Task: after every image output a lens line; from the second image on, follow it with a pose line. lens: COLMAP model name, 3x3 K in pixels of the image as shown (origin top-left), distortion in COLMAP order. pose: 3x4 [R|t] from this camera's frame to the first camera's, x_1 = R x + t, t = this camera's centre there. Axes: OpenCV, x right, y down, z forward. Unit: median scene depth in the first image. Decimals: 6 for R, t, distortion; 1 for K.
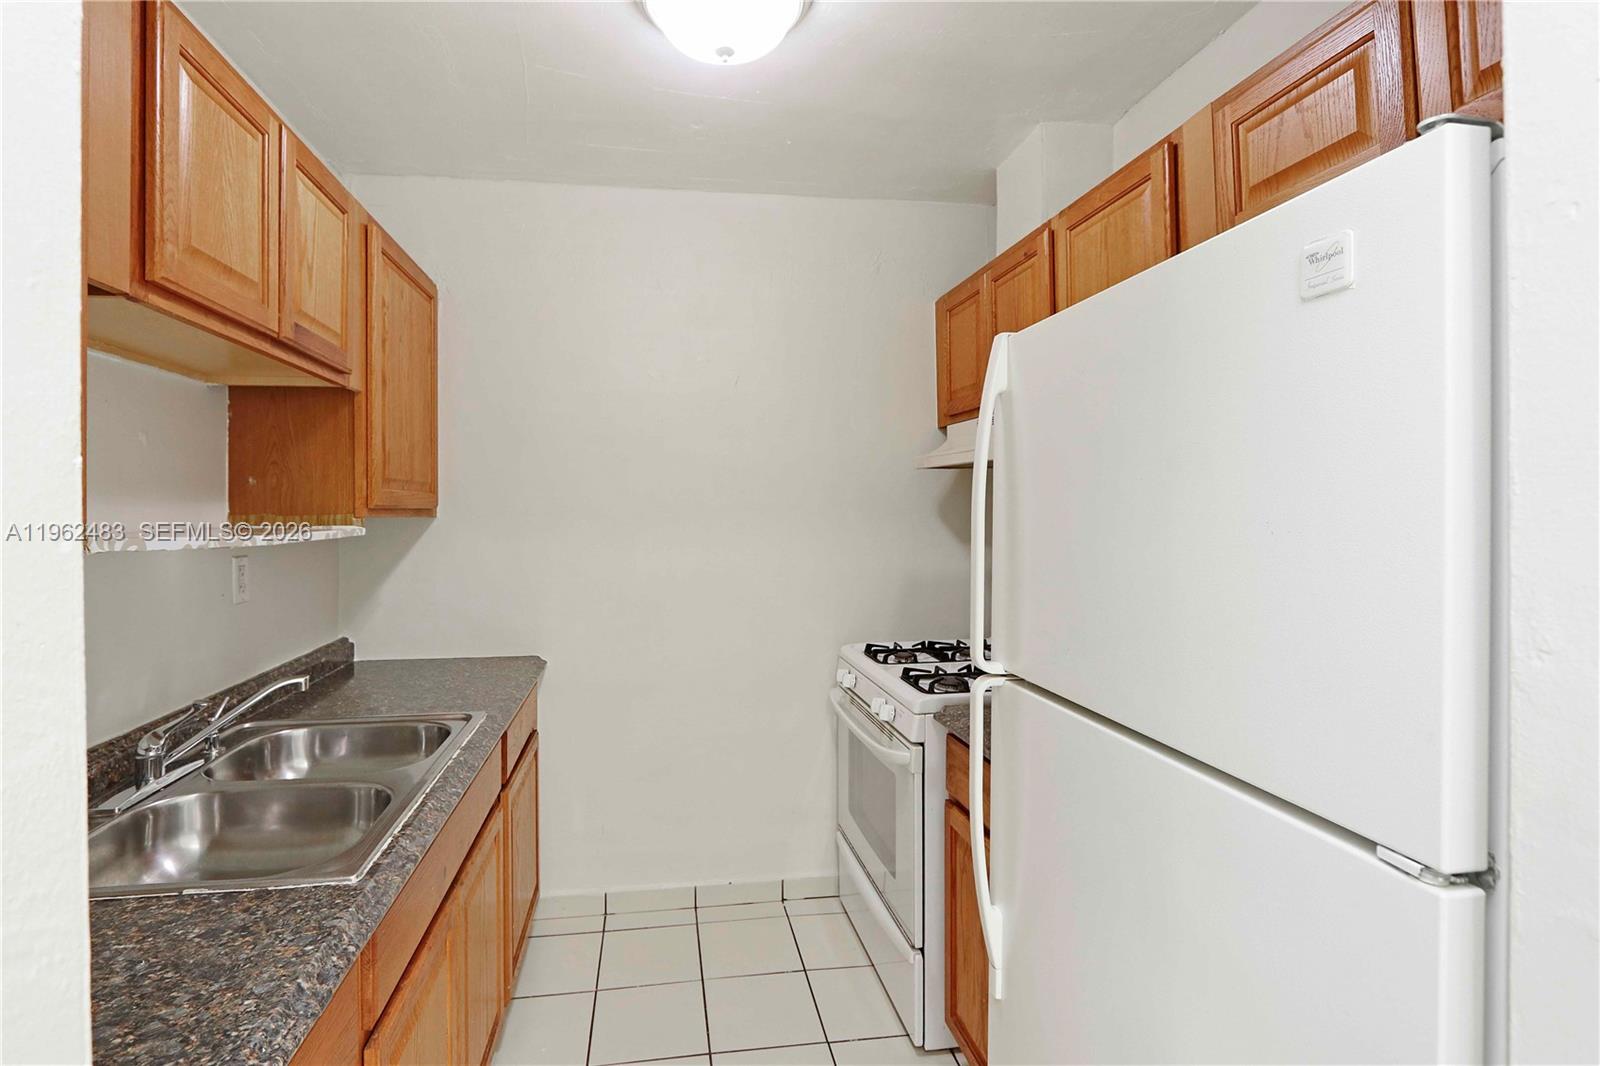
lens RADIAL K [[758.4, 0, 754.1], [0, 758.4, 508.8], [0, 0, 1]] dist [-0.013638, 0.003599]
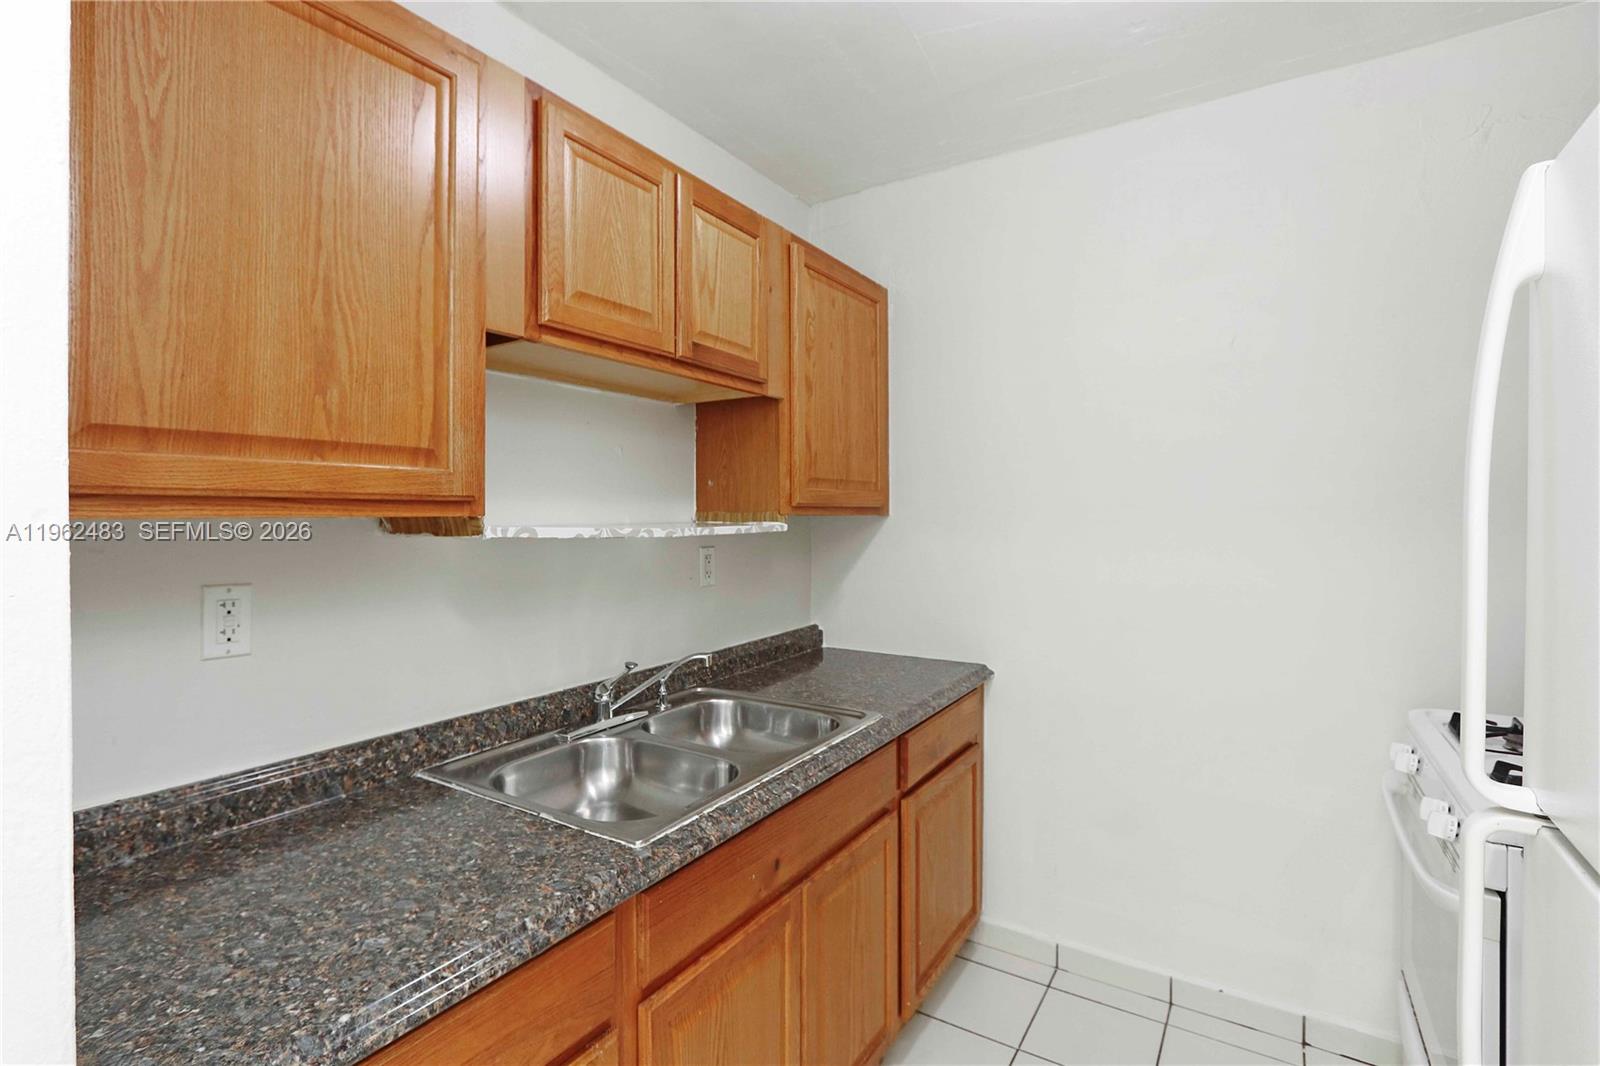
lens RADIAL K [[758.4, 0, 759.8], [0, 758.4, 510.6], [0, 0, 1]] dist [-0.013638, 0.003599]
pose [[0.752157, 0.002557, -0.658979, 0.170240], [-0.001572, 0.999997, 0.002086, 0.003378], [0.658982, -0.000533, 0.752158, 0.156666]]
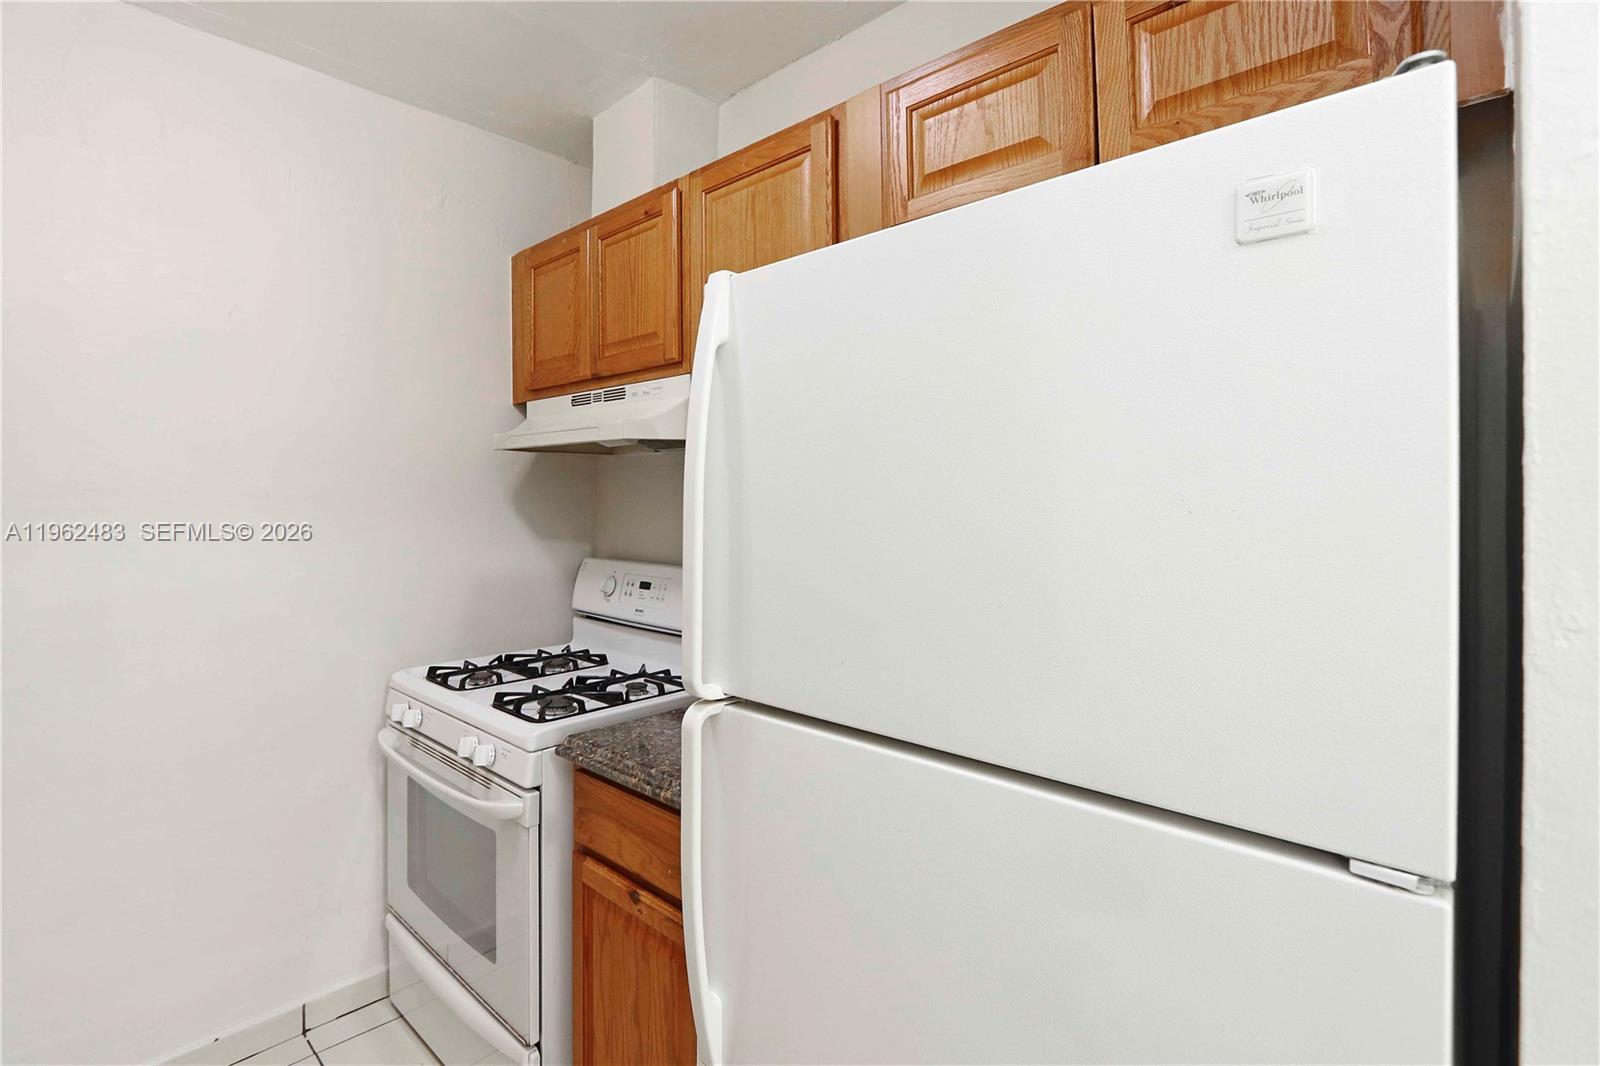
lens RADIAL K [[758.4, 0, 766.6], [0, 758.4, 500.4], [0, 0, 1]] dist [-0.013638, 0.003599]
pose [[0.791341, 0.007639, 0.611328, -0.079769], [-0.005084, 0.999970, -0.005915, 0.009488], [-0.611354, 0.001572, 0.791355, 0.217374]]
